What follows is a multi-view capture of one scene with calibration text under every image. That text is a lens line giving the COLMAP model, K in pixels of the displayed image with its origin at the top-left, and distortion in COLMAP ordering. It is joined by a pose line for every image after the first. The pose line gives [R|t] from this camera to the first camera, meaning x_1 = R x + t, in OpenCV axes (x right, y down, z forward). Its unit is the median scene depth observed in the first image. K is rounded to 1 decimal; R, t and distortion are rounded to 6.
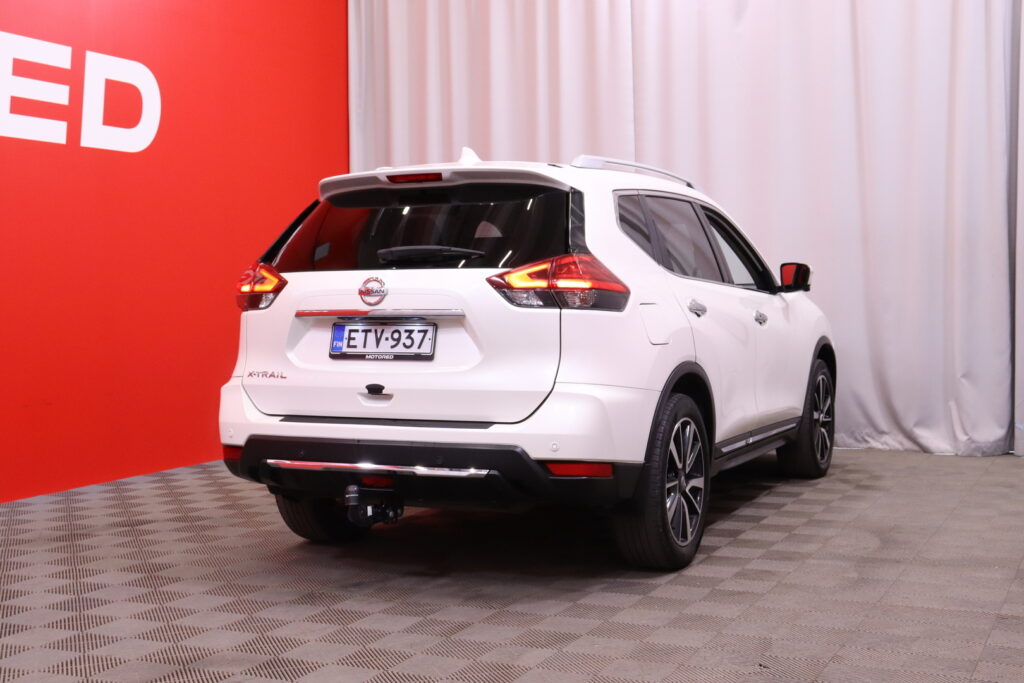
lens RADIAL K [[1302.0, 0, 512.0], [0, 1302.0, 341.5], [0, 0, 1]] dist [-0.008377, -0.006194]
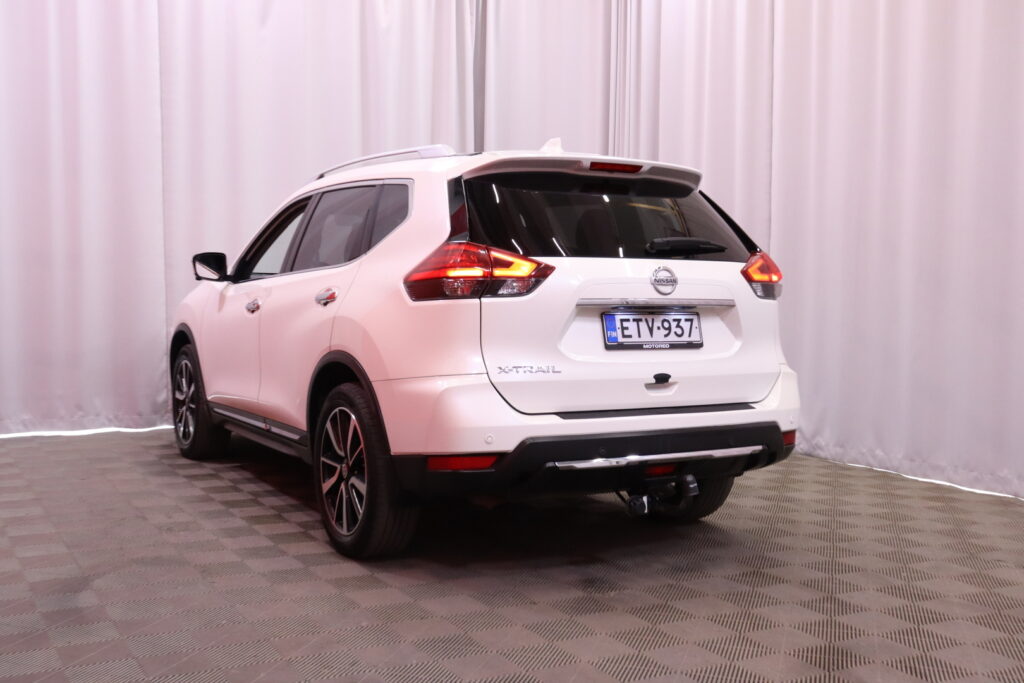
lens RADIAL K [[1102.1, 0, 512.0], [0, 1102.1, 341.5], [0, 0, 1]] dist [-0.034438, 0.013153]
pose [[0.587294, -0.025123, 0.808984, -0.850124], [0.009214, 0.999661, 0.024355, -0.013336], [-0.809321, -0.006850, 0.587326, 0.591043]]
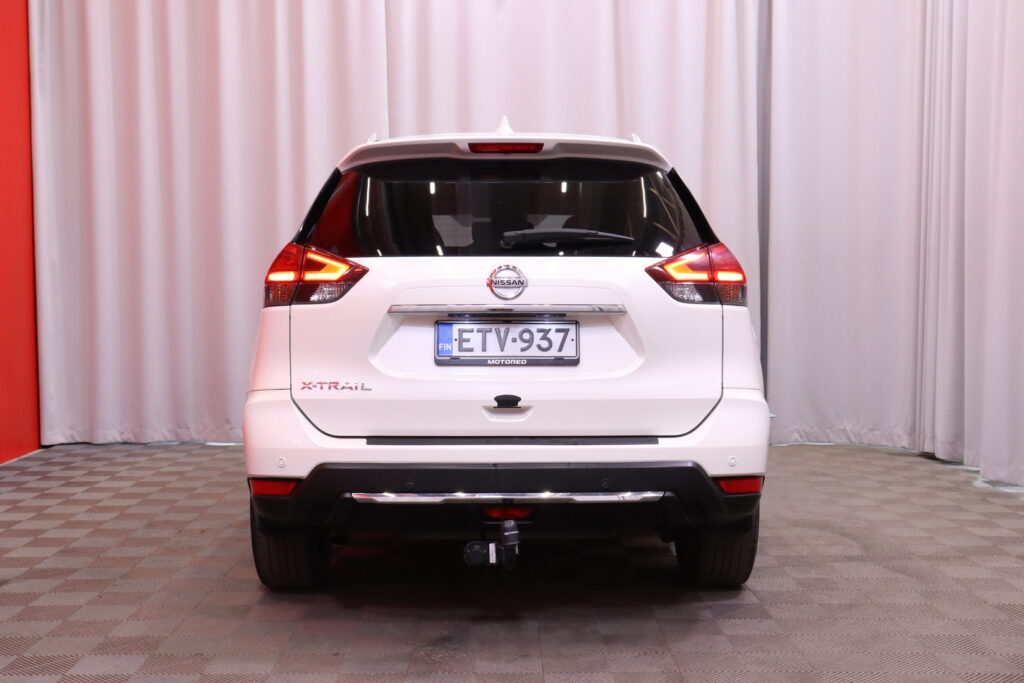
lens RADIAL K [[1302.0, 0, 512.0], [0, 1302.0, 341.5], [0, 0, 1]] dist [-0.008377, -0.006194]
pose [[0.901420, -0.007602, 0.432880, -0.455156], [0.006176, 0.999970, 0.004700, -0.004980], [-0.432903, -0.001563, 0.901439, 0.253862]]
